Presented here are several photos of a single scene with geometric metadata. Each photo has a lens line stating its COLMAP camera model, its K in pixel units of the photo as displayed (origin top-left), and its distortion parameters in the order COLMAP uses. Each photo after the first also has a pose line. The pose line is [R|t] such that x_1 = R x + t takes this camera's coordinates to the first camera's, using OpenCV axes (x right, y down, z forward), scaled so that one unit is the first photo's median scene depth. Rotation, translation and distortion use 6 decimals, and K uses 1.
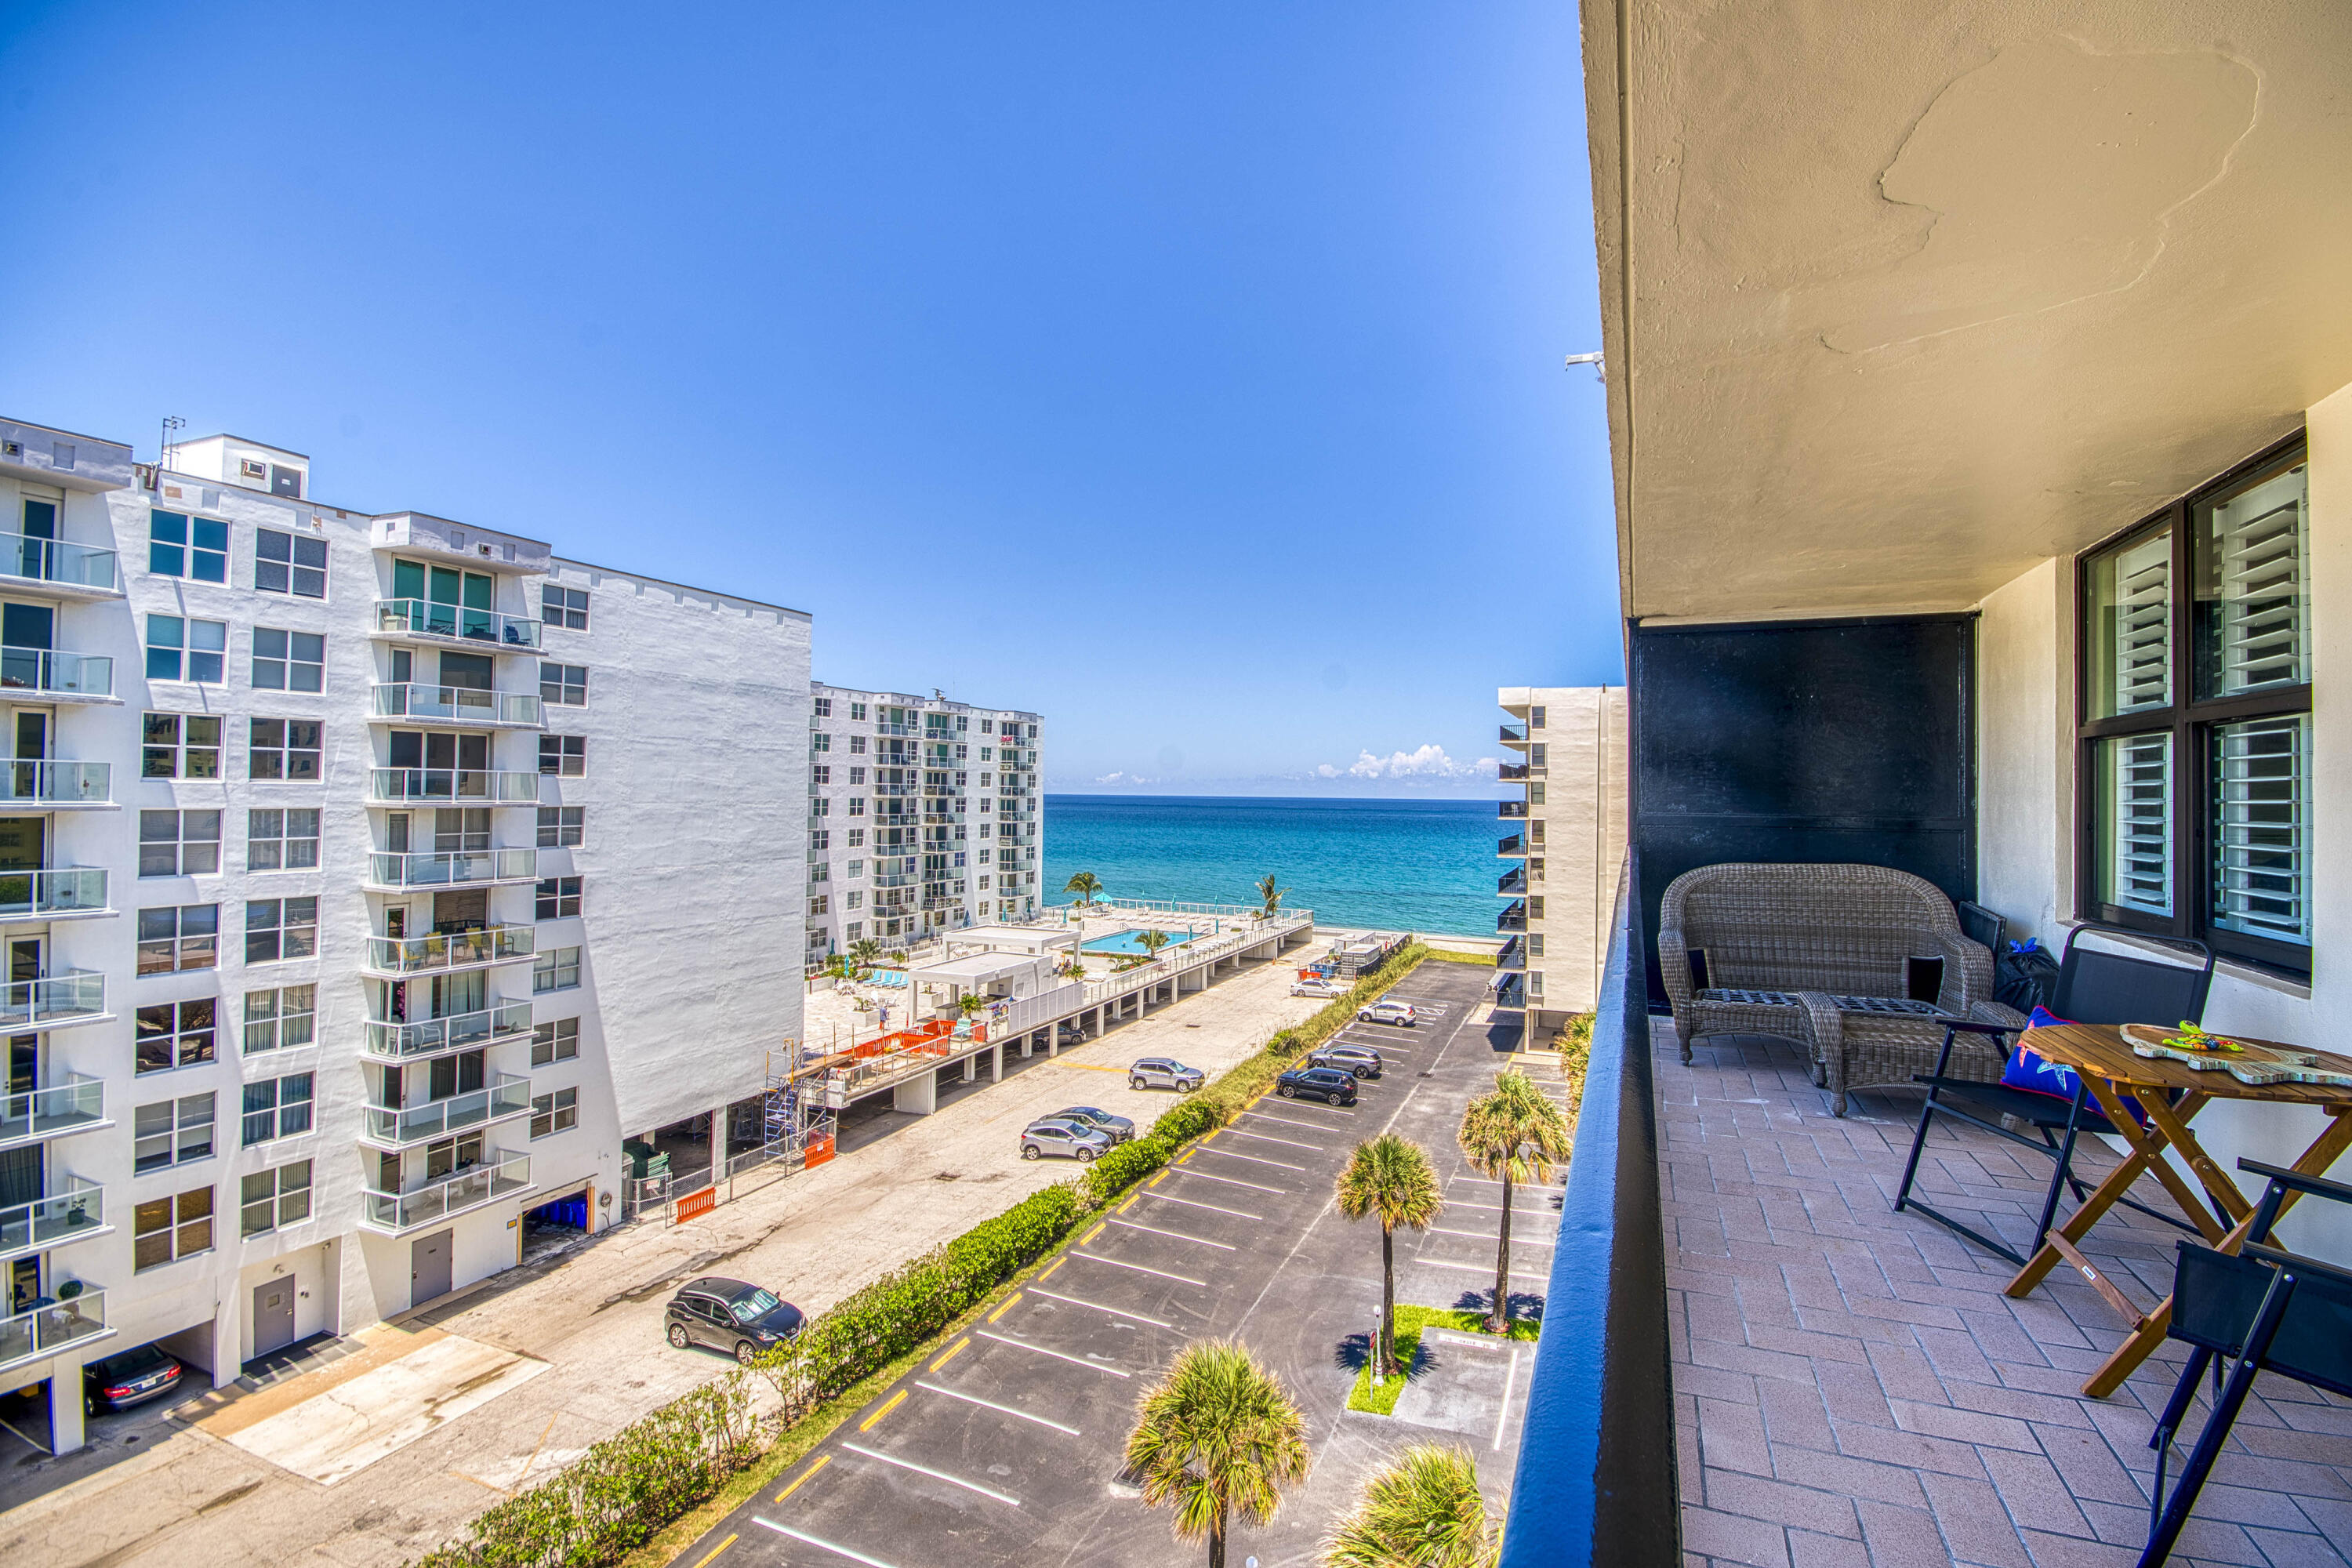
lens RADIAL K [[1050.6, 0, 1233.0], [0, 1050.6, 776.9], [0, 0, 1]] dist [0.011183, -0.014853]
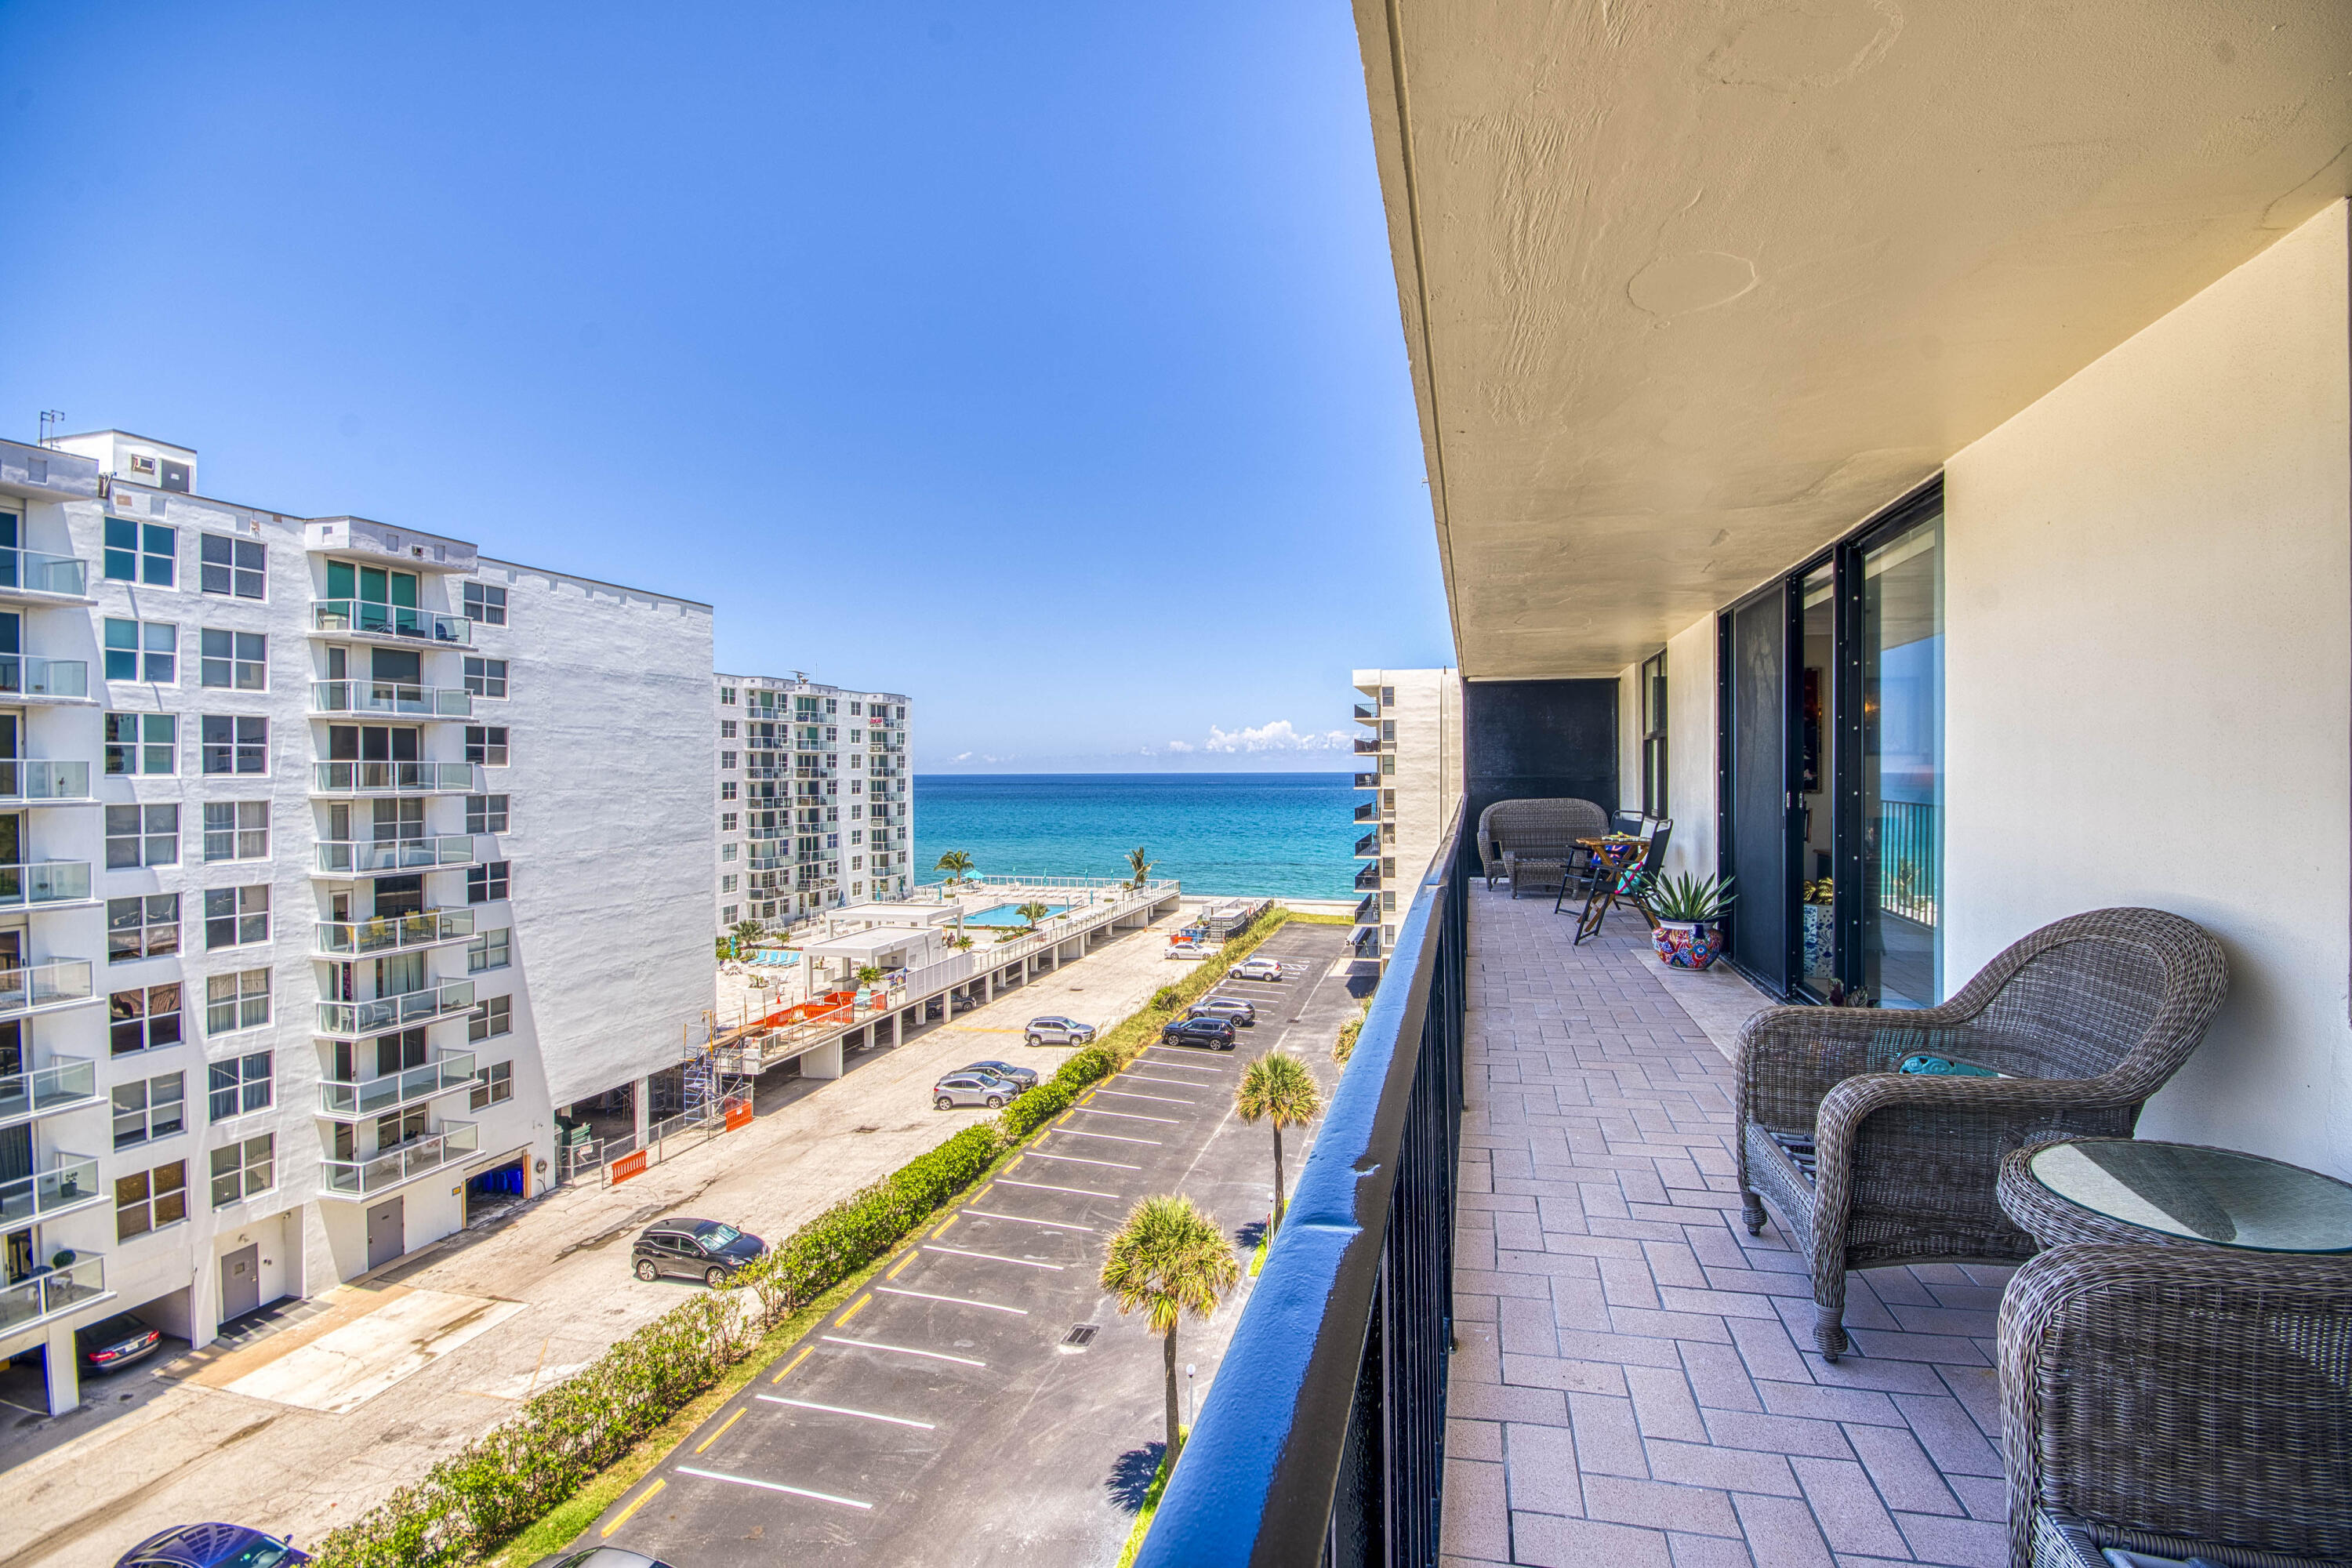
lens RADIAL K [[1050.6, 0, 1233.0], [0, 1050.6, 776.9], [0, 0, 1]] dist [0.011183, -0.014853]
pose [[0.989987, -0.019552, 0.139799, -0.053298], [0.016332, 0.999575, 0.024142, -0.002829], [-0.140212, -0.021617, 0.989886, -0.144945]]
